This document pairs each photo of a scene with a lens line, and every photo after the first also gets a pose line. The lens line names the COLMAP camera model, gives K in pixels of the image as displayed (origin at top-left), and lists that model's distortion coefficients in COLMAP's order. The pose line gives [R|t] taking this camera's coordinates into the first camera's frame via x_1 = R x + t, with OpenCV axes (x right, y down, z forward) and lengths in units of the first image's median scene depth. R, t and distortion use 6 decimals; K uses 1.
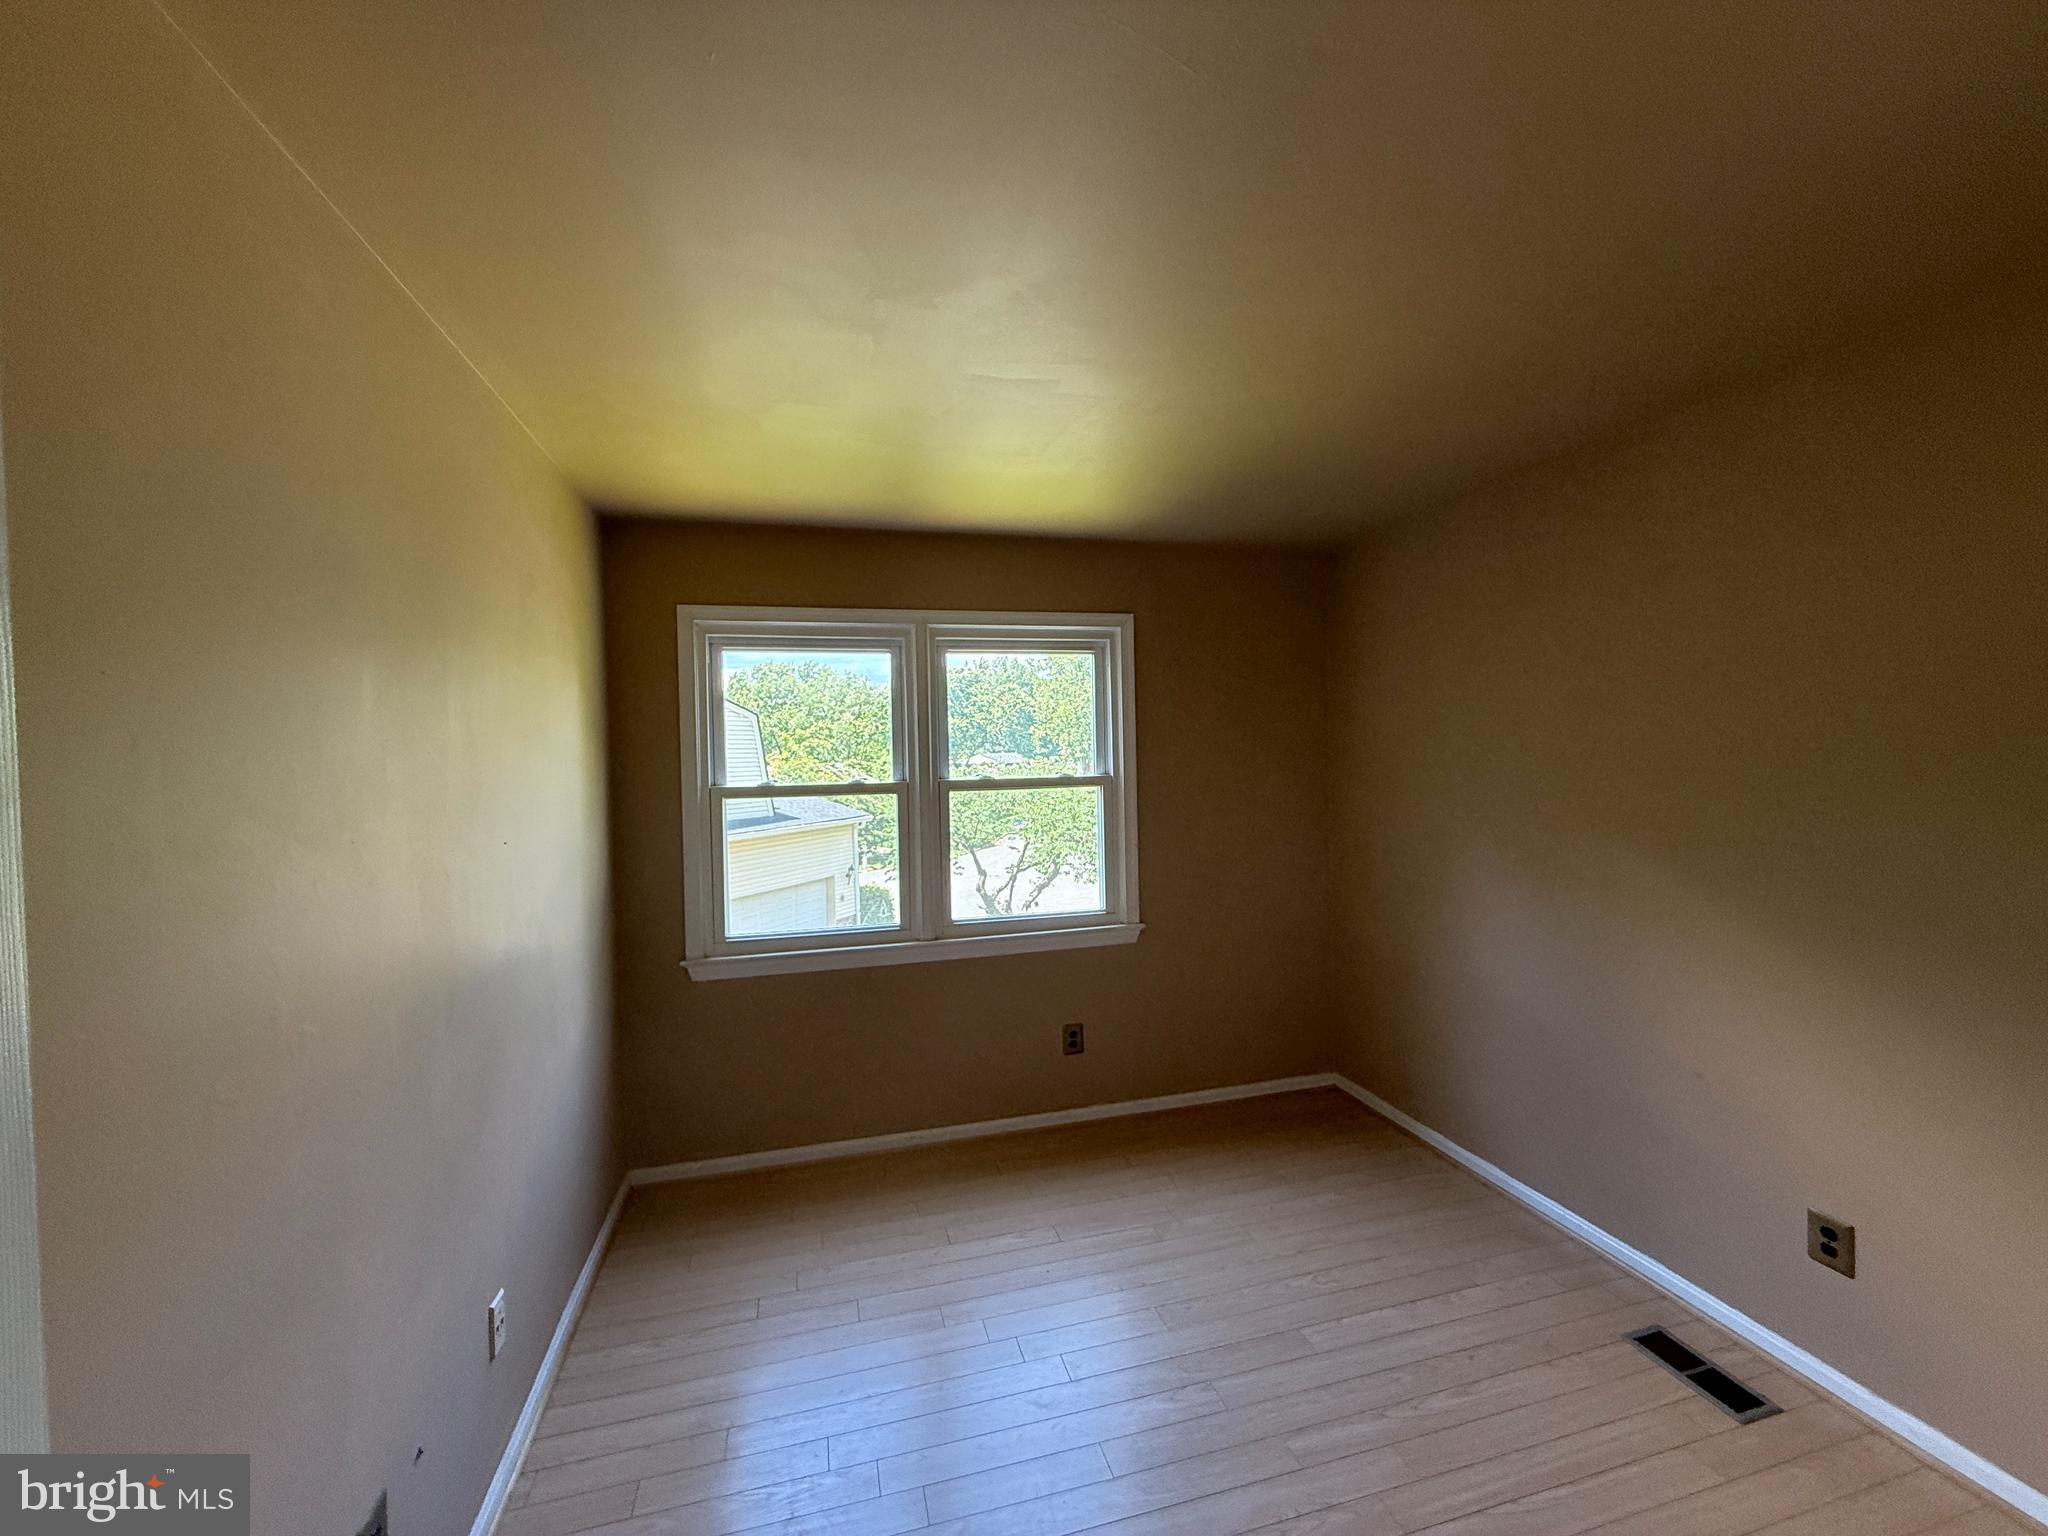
lens RADIAL K [[823.4, 0, 1016.9], [0, 823.4, 766.8], [0, 0, 1]] dist [0.001638, -0.000117]
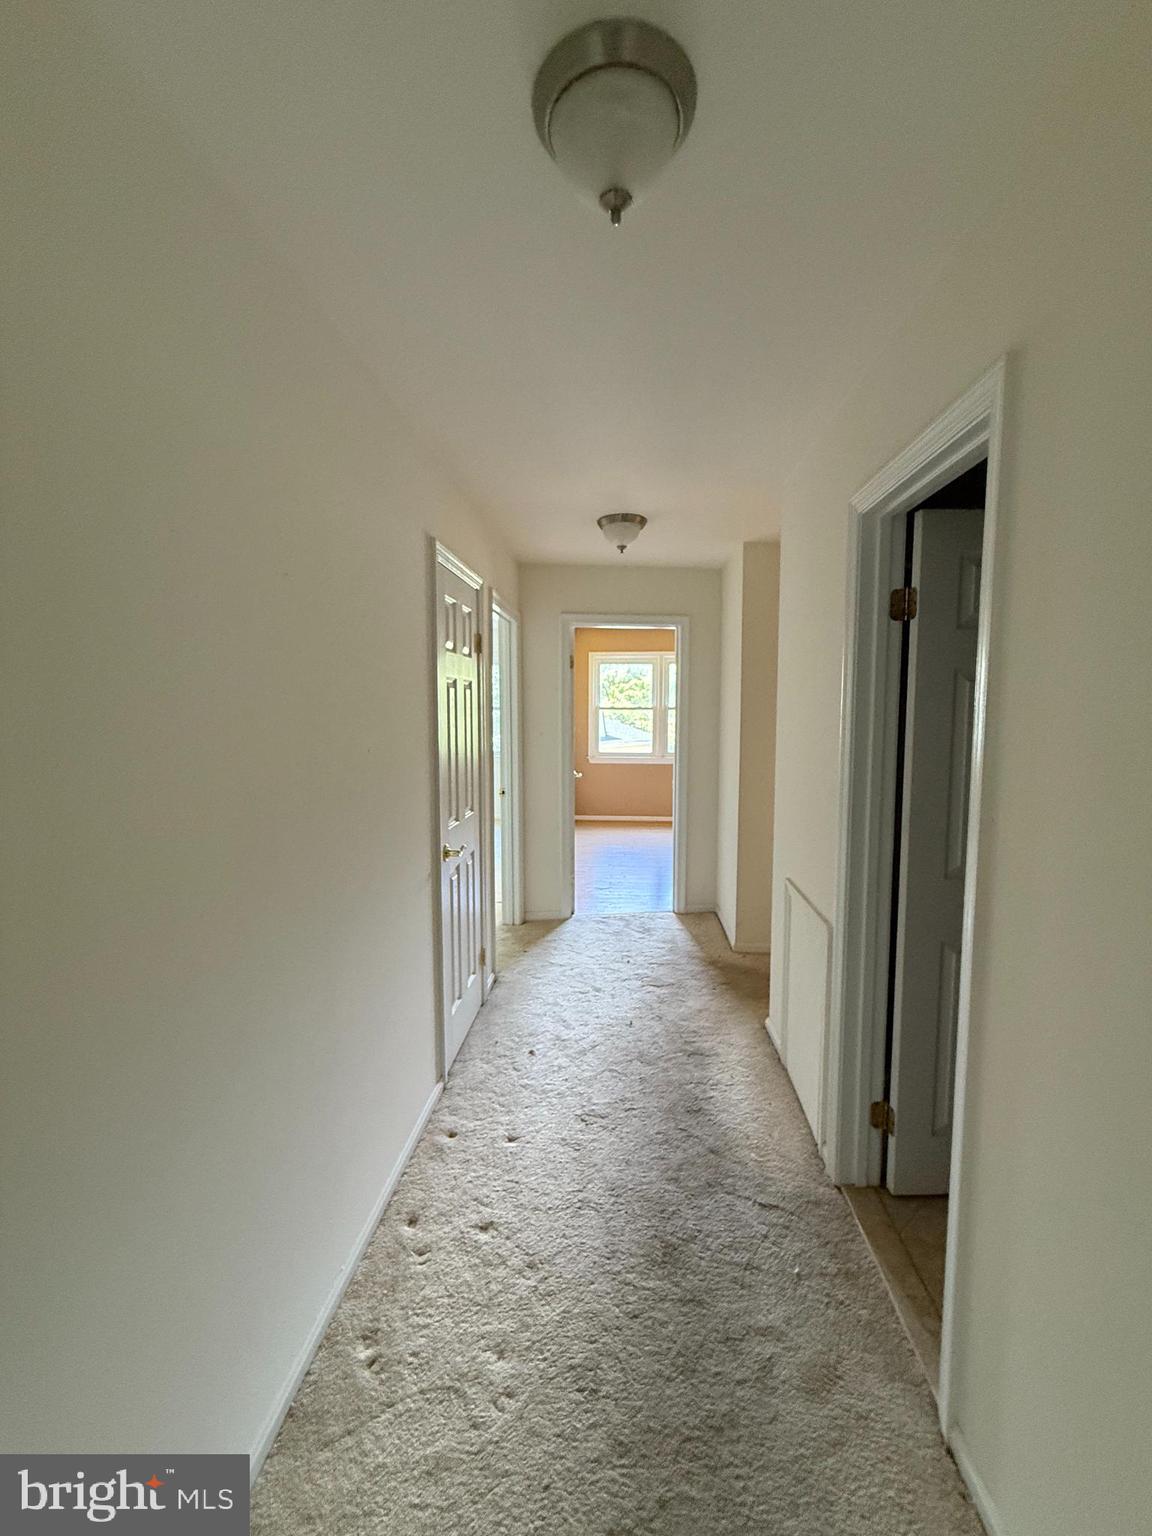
lens RADIAL K [[617.6, 0, 577.8], [0, 617.6, 763.4], [0, 0, 1]] dist [0.001638, -0.000117]
pose [[0.946469, 0.052957, -0.318422, 0.342523], [-0.026428, 0.995852, 0.087066, 0.037060], [0.321712, -0.073990, 0.943942, -1.307006]]
